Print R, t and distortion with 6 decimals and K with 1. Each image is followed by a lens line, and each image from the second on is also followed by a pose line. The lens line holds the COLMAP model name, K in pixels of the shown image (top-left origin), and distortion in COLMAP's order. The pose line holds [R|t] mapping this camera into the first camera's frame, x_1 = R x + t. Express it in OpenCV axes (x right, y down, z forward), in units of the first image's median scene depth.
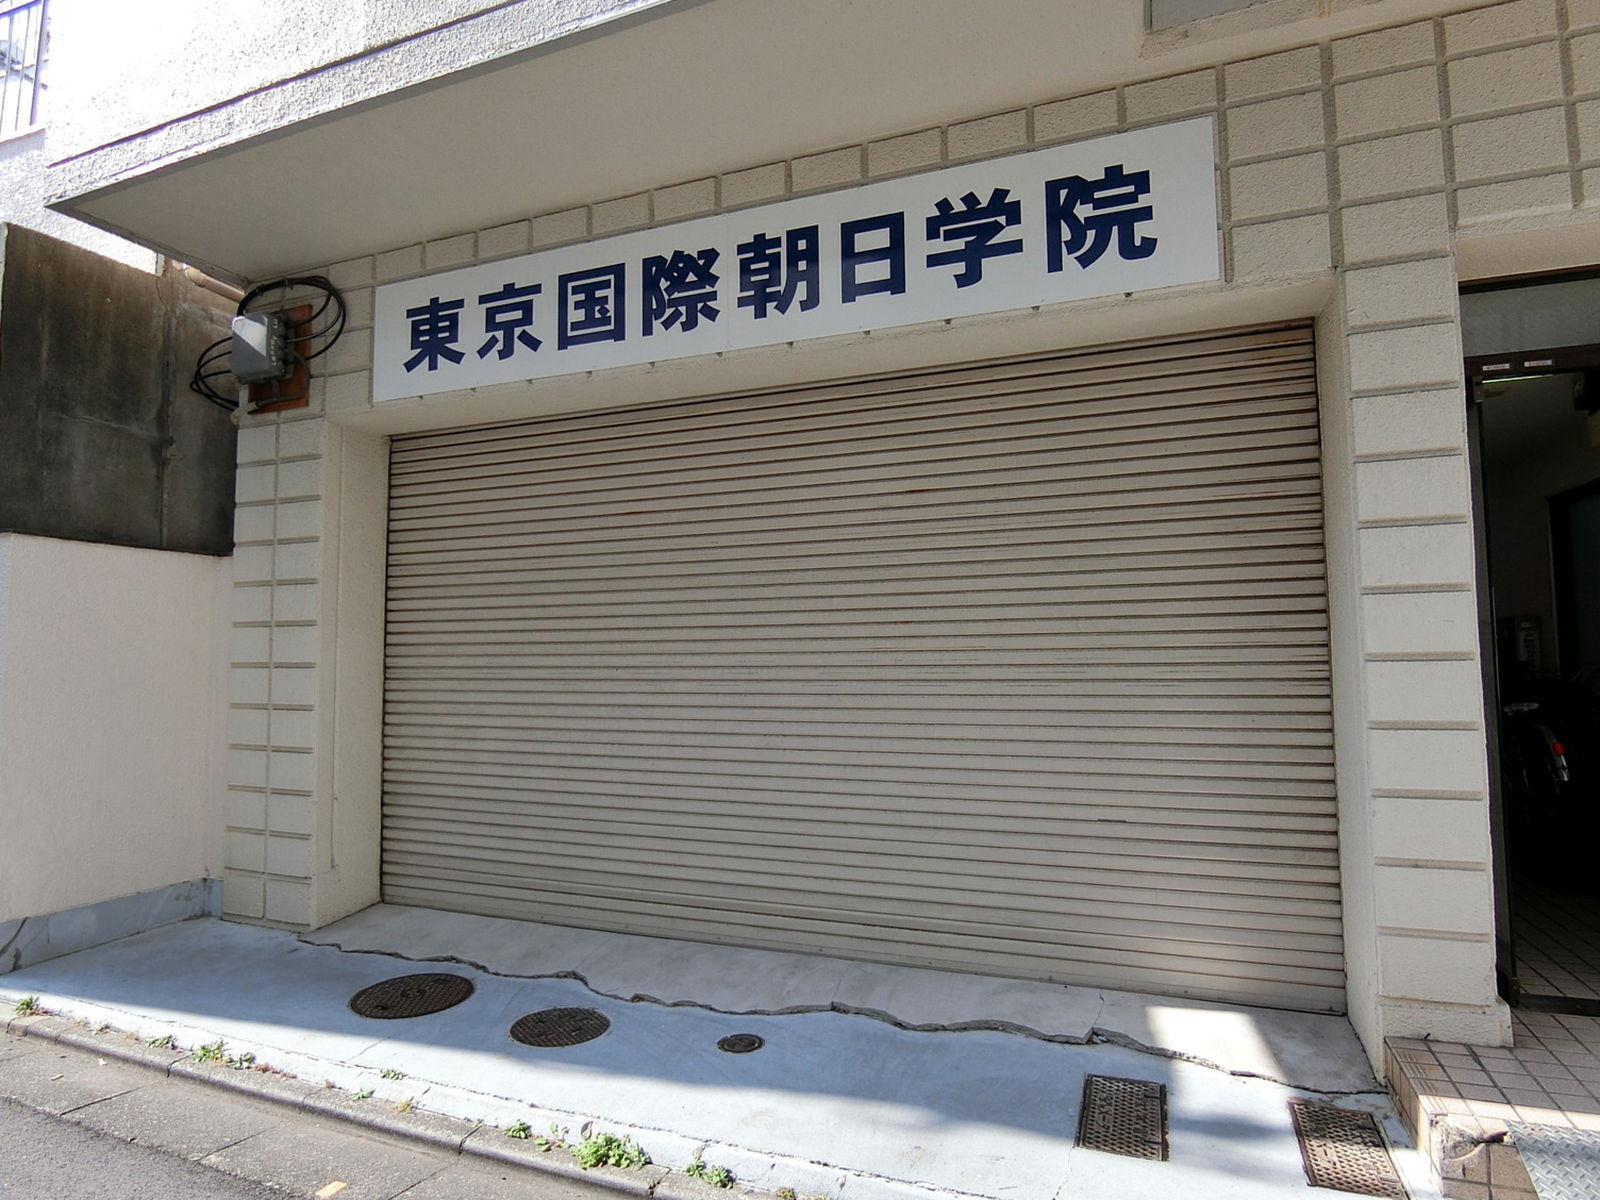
lens RADIAL K [[949.8, 0, 800.0], [0, 949.8, 600.0], [0, 0, 1]] dist [0.002939, 0.000159]
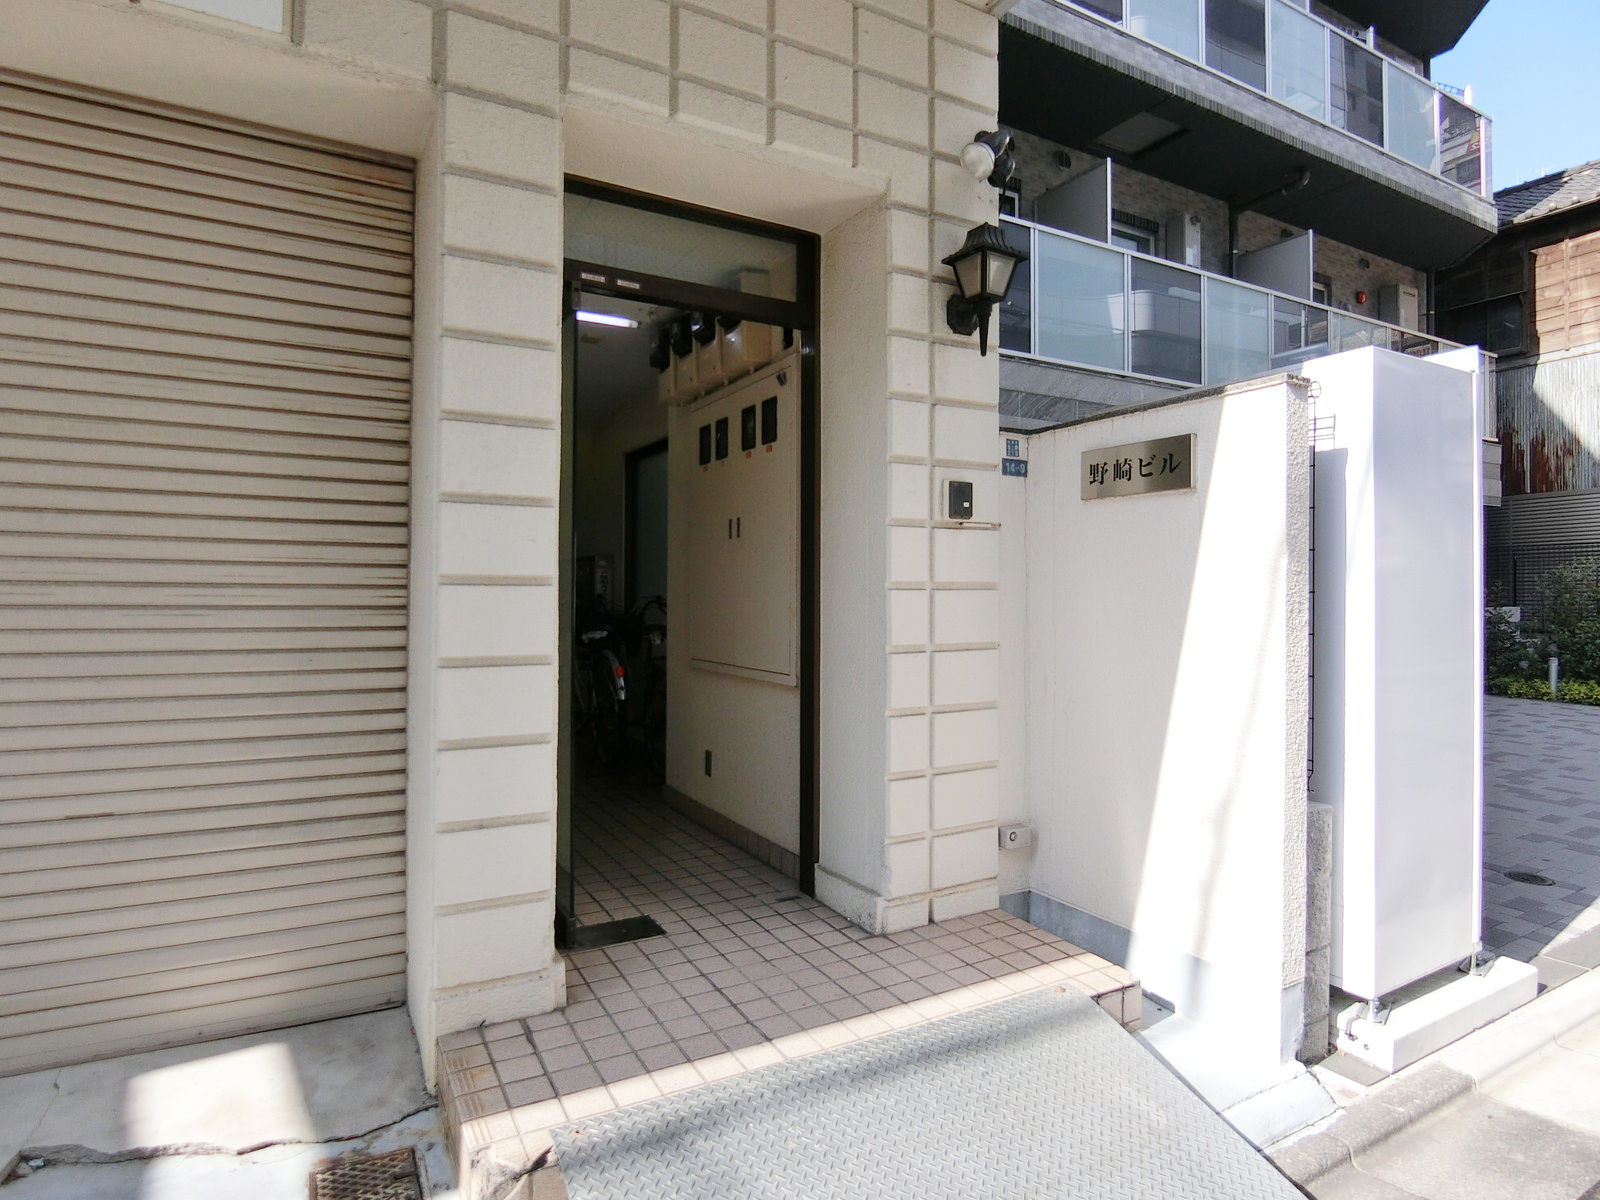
lens RADIAL K [[882.9, 0, 800.0], [0, 882.9, 600.0], [0, 0, 1]] dist [-0.047196, 0.003242]
pose [[0.642126, 0.013094, 0.766487, 0.218900], [-0.066902, 0.996996, 0.039016, 0.027655], [-0.763674, -0.076333, 0.641073, 0.284679]]
